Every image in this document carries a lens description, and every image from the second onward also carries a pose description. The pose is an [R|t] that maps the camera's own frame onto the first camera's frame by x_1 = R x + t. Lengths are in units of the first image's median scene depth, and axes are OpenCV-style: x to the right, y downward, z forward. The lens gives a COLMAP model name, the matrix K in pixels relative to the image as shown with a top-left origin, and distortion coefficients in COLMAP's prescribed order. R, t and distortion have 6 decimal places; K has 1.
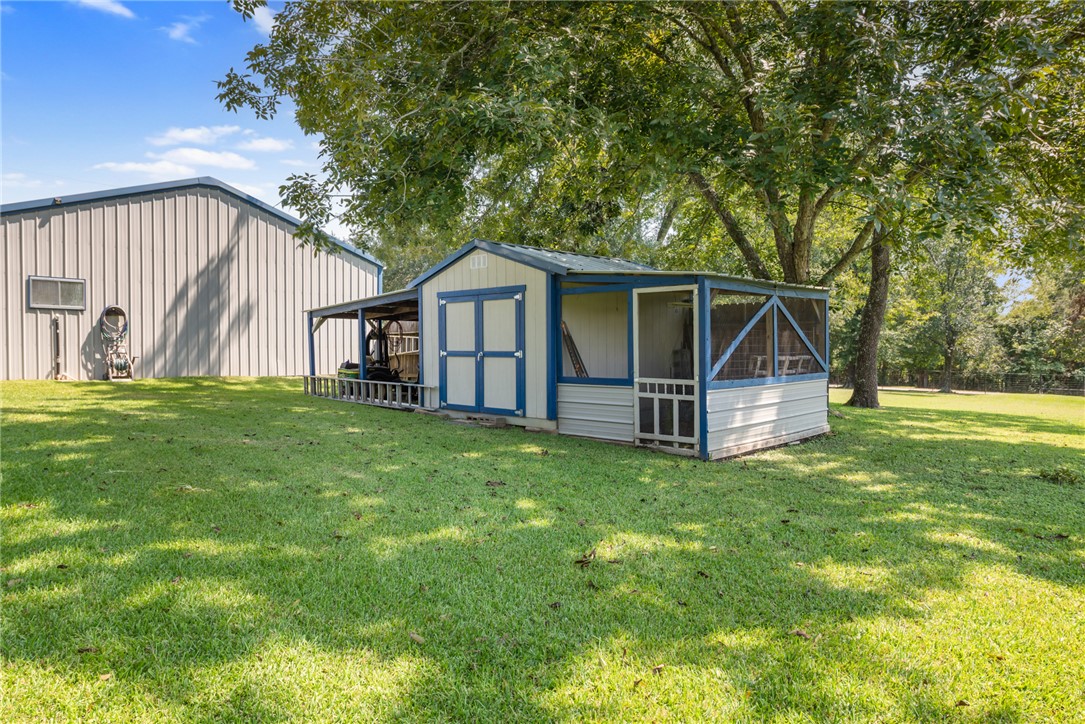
lens RADIAL K [[676.5, 0, 542.5], [0, 676.5, 336.7], [0, 0, 1]] dist [0.004140, 0.000282]
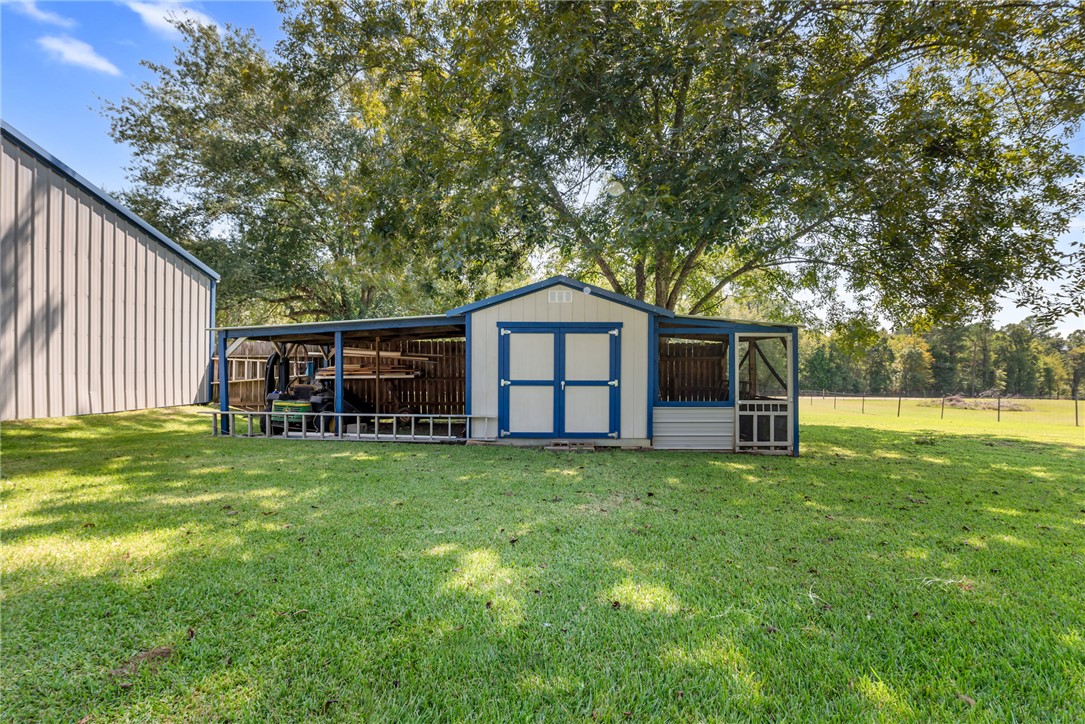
lens RADIAL K [[498.0, 0, 550.4], [0, 498.0, 347.8], [0, 0, 1]] dist [0.011060, -0.006783]
pose [[0.729076, 0.027645, 0.683875, -0.678594], [-0.013501, 0.999570, -0.026013, -0.010010], [-0.684300, 0.009733, 0.729136, 0.459742]]
